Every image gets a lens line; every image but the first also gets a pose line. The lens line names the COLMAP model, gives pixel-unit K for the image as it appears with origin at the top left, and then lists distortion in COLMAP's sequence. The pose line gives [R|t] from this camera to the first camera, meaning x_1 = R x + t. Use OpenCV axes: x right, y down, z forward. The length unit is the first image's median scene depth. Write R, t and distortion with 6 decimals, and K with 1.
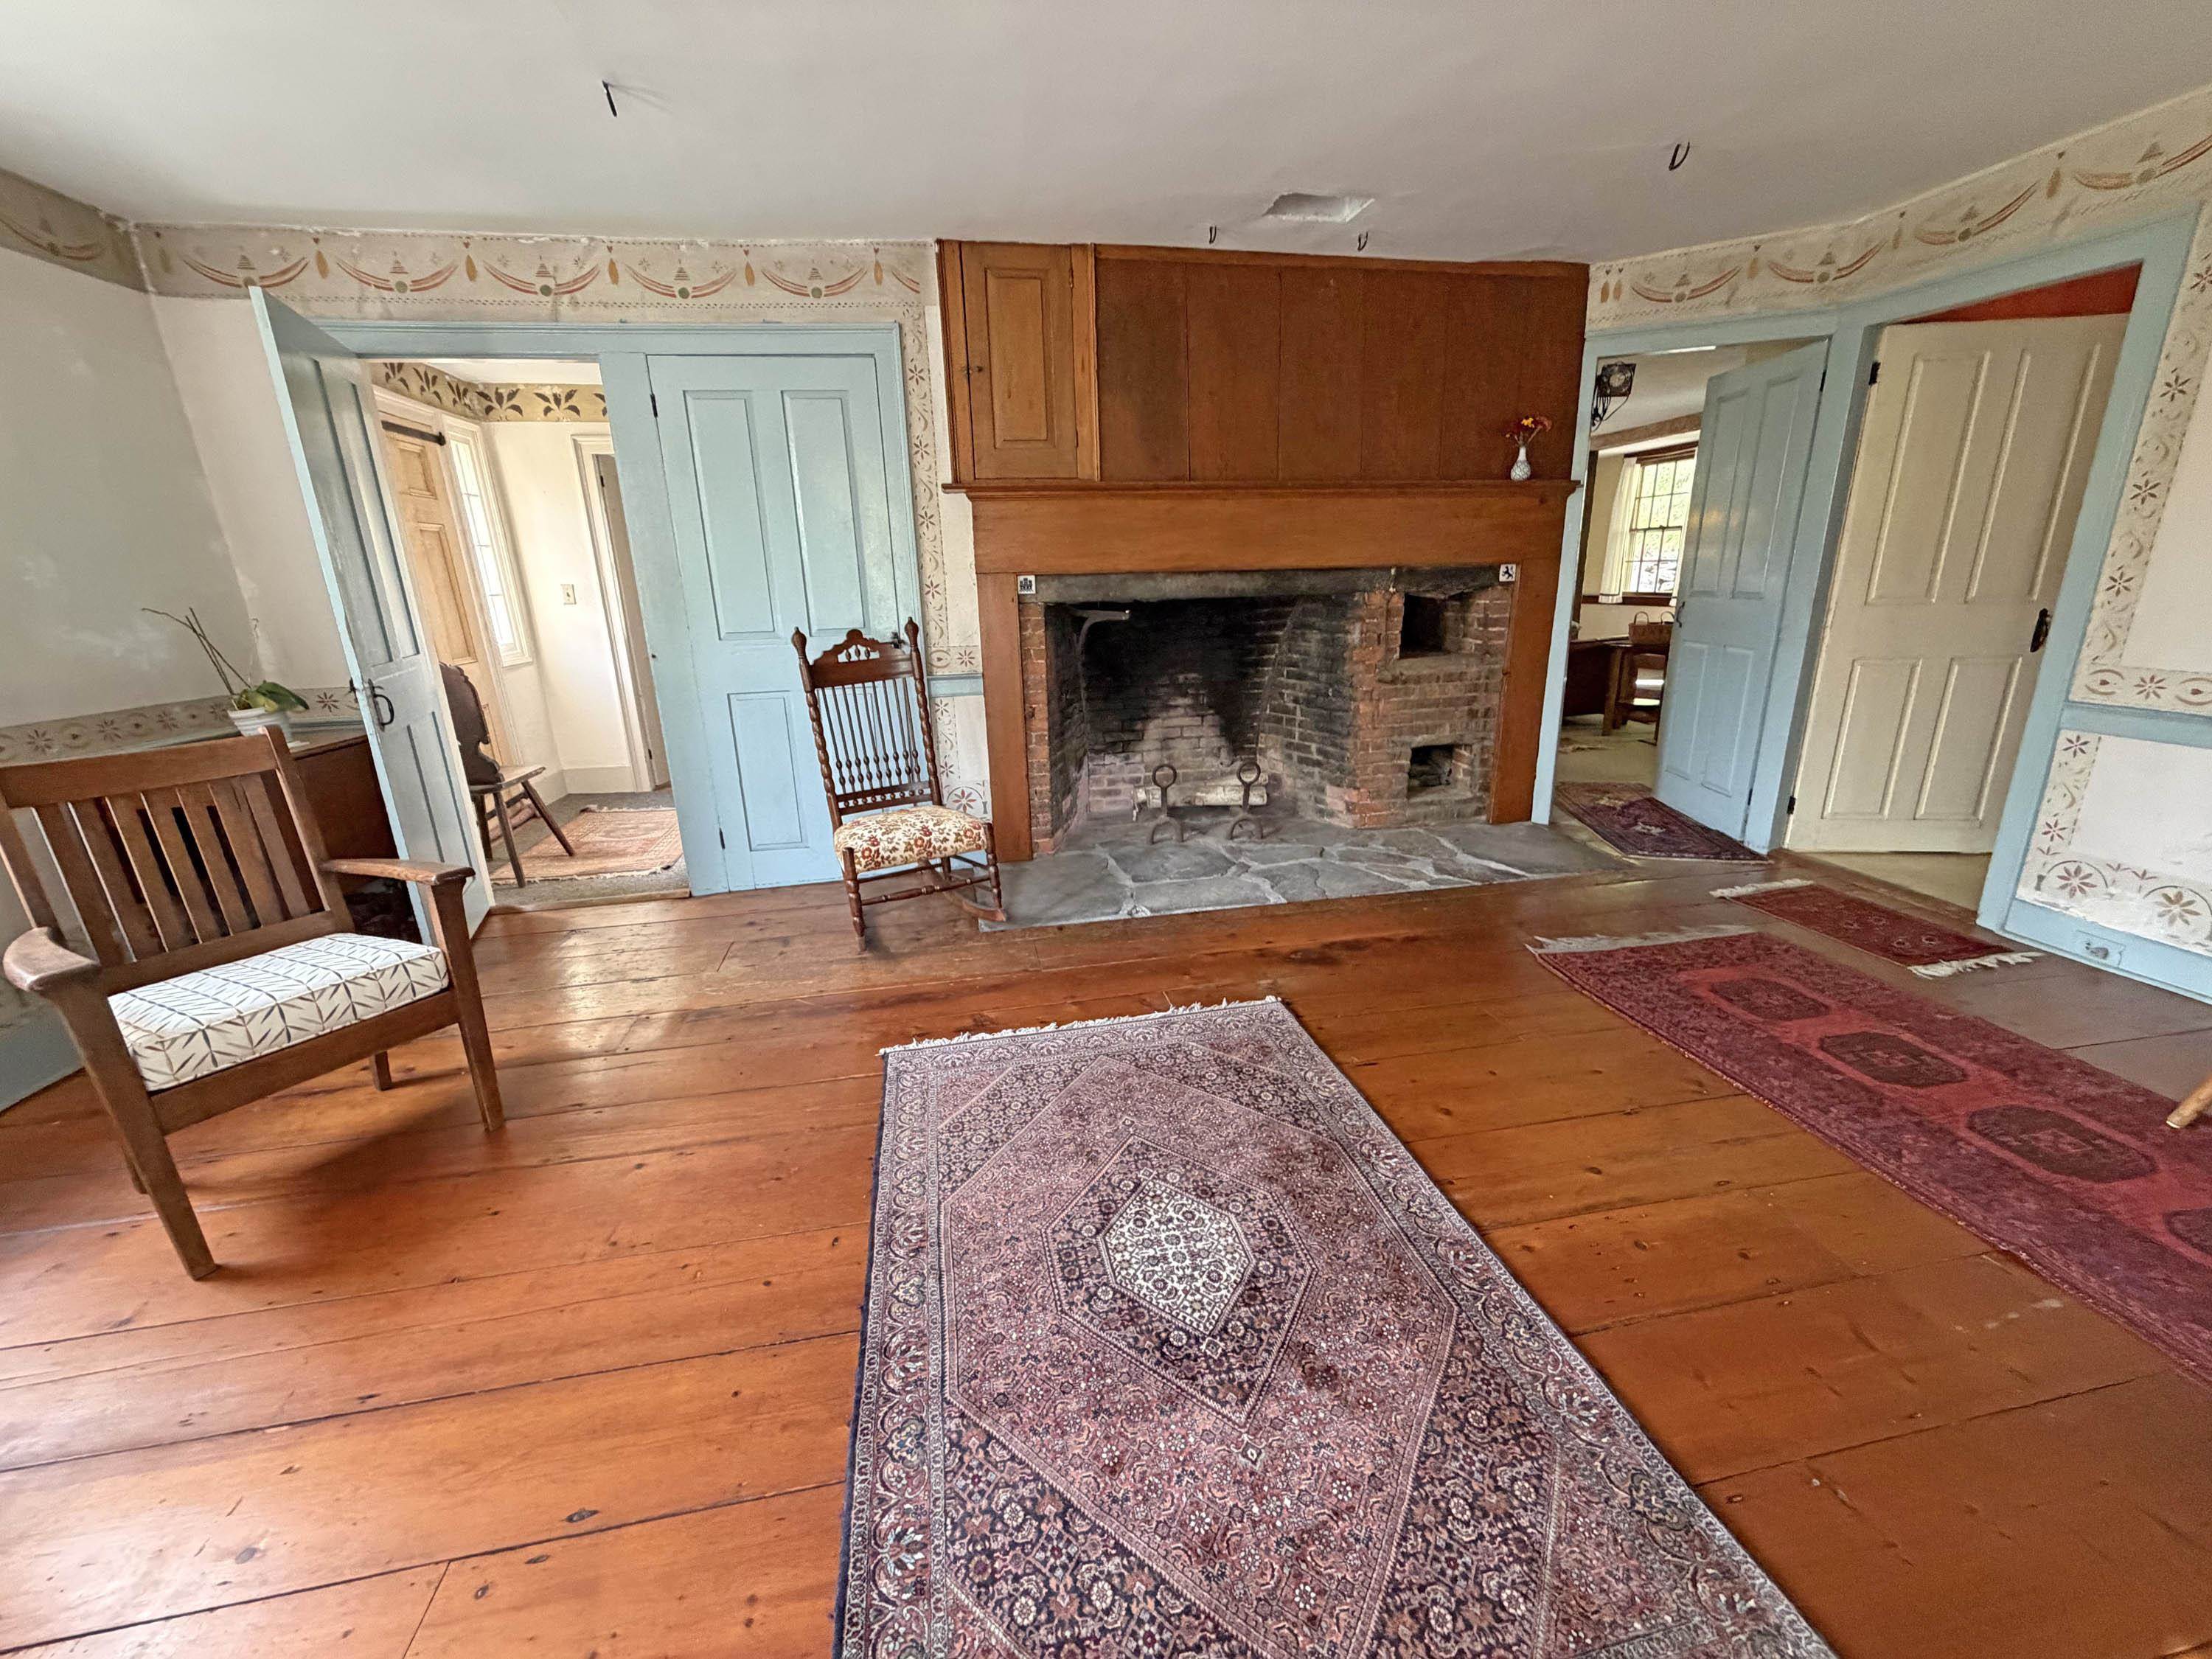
lens RADIAL K [[880.5, 0, 1105.3], [0, 880.5, 820.4], [0, 0, 1]] dist [-0.000620, 0.000495]
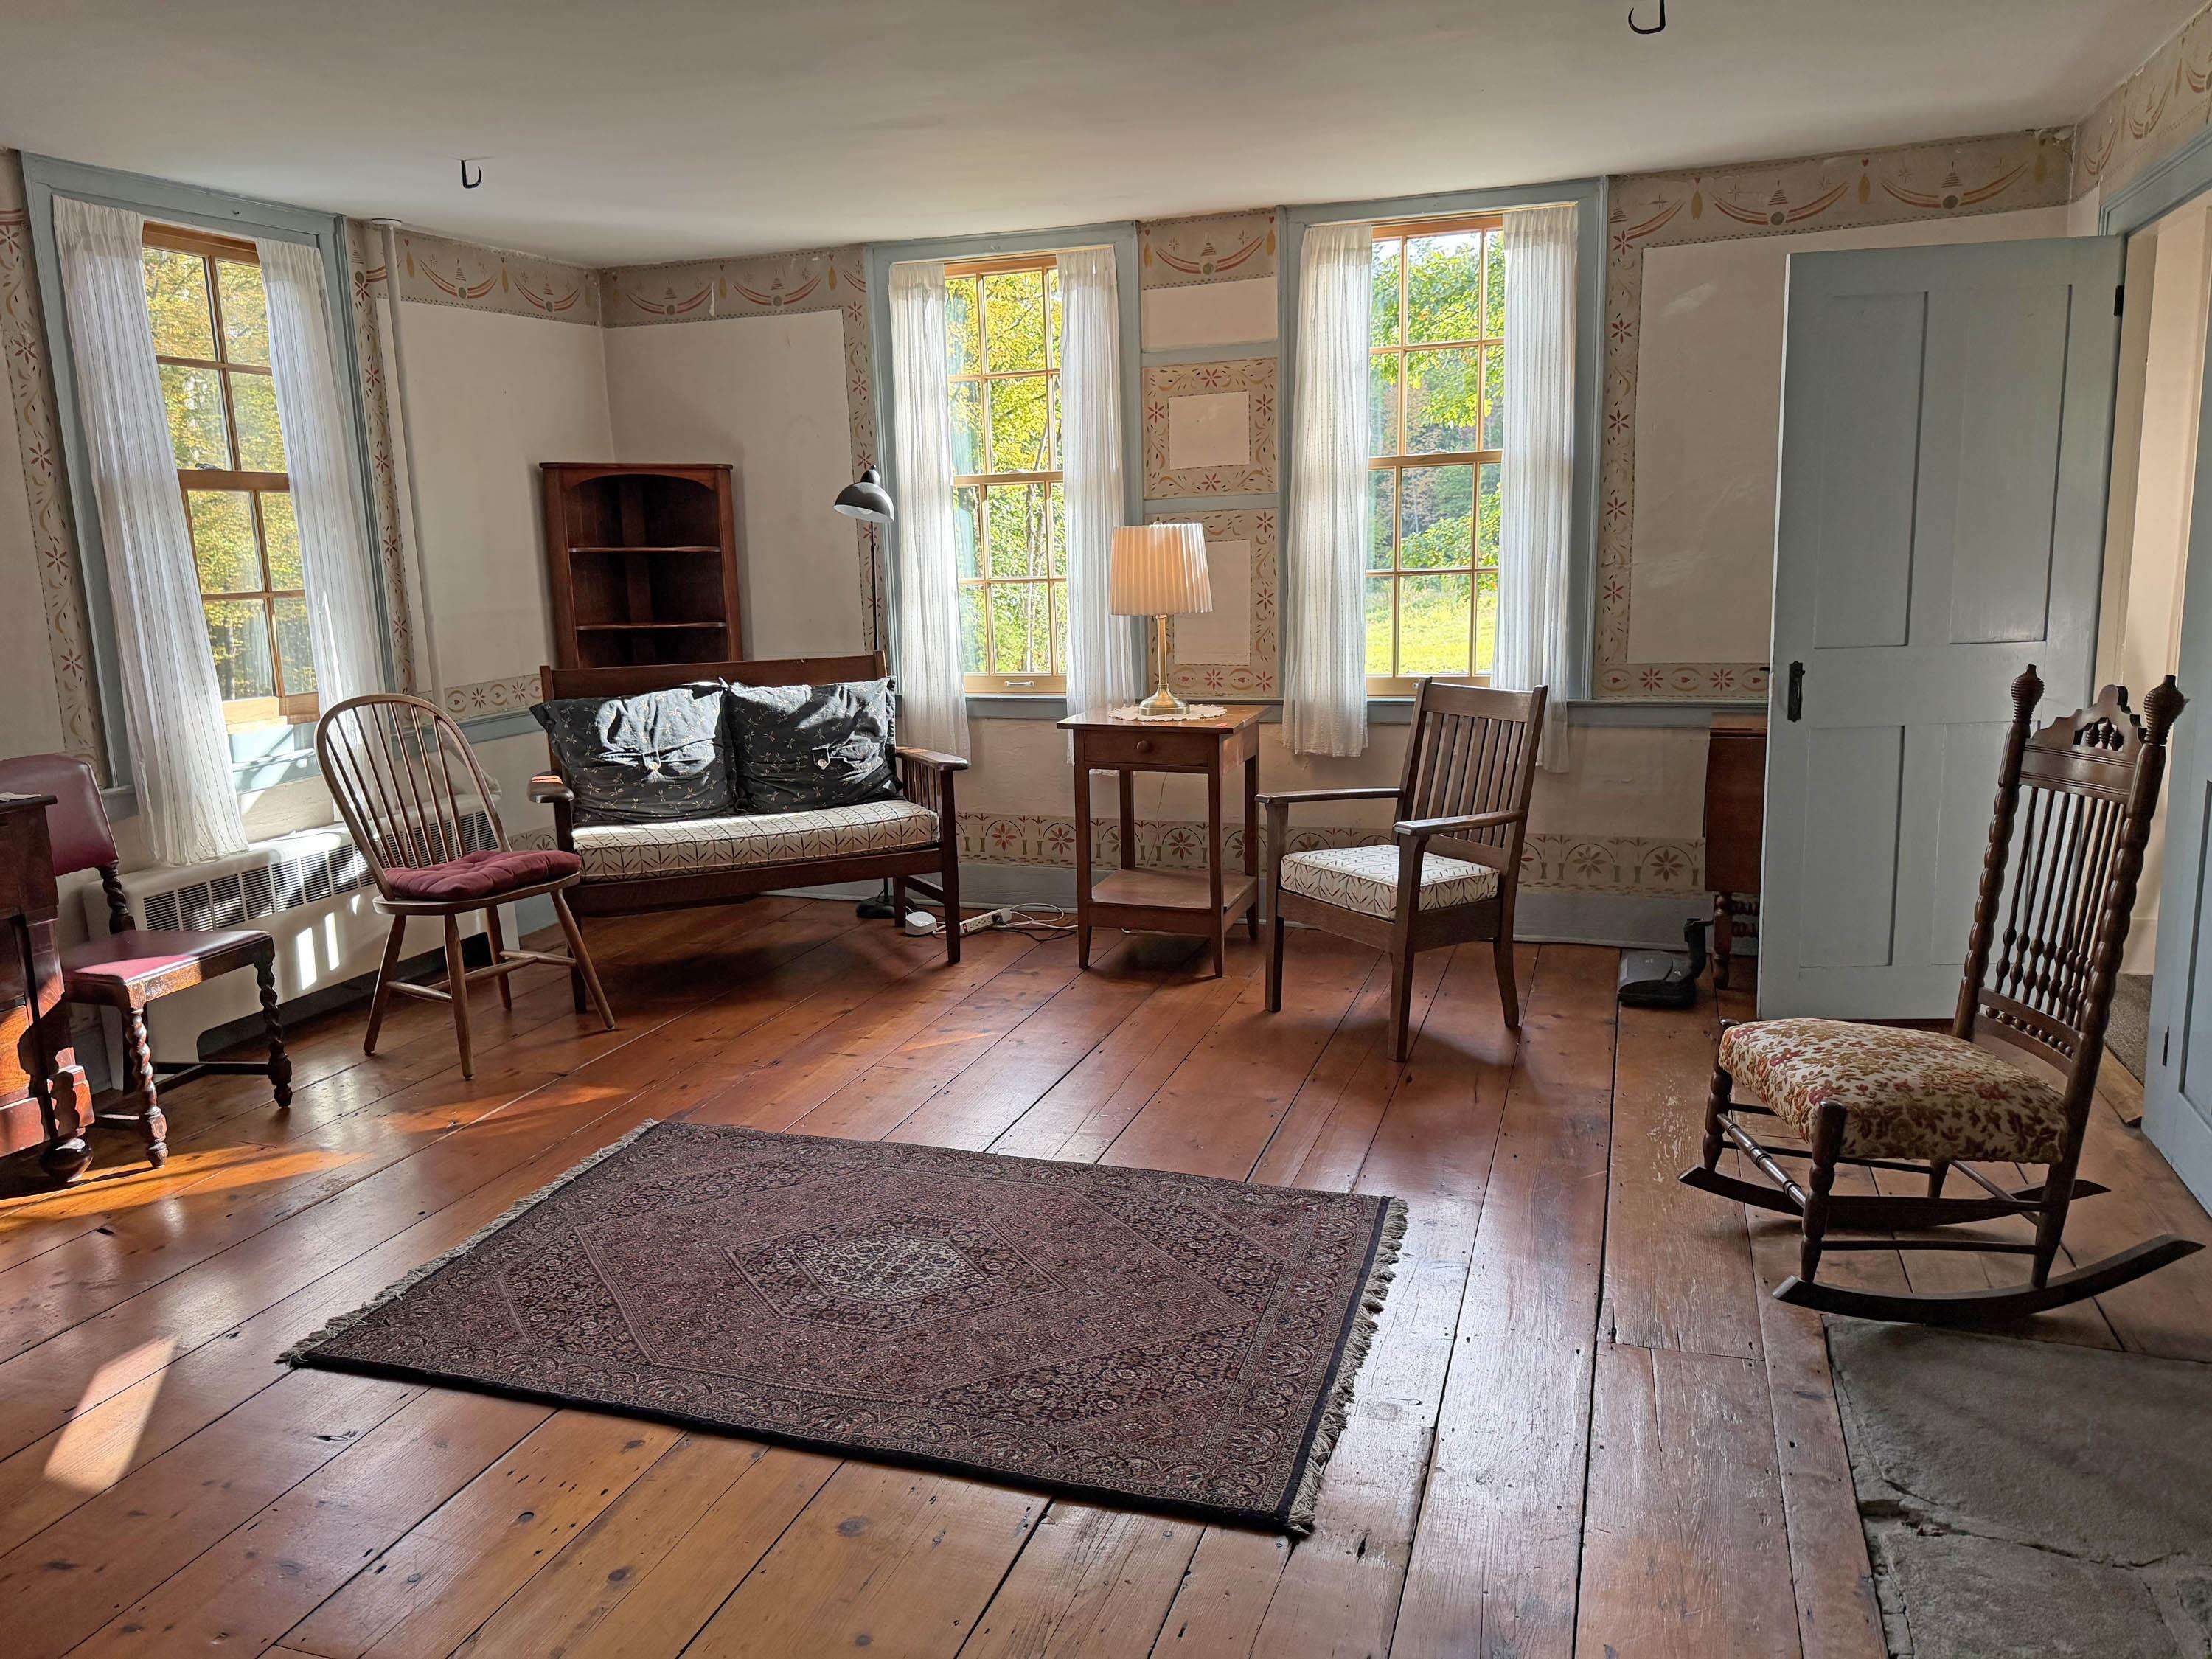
lens RADIAL K [[1546.7, 0, 1103.8], [0, 1546.7, 832.6], [0, 0, 1]] dist [-0.000702, 0.003727]
pose [[-0.483149, 0.207561, -0.850580, 0.791793], [-0.181910, 0.926496, 0.329415, -0.360298], [0.856432, 0.313885, -0.409878, 1.019987]]
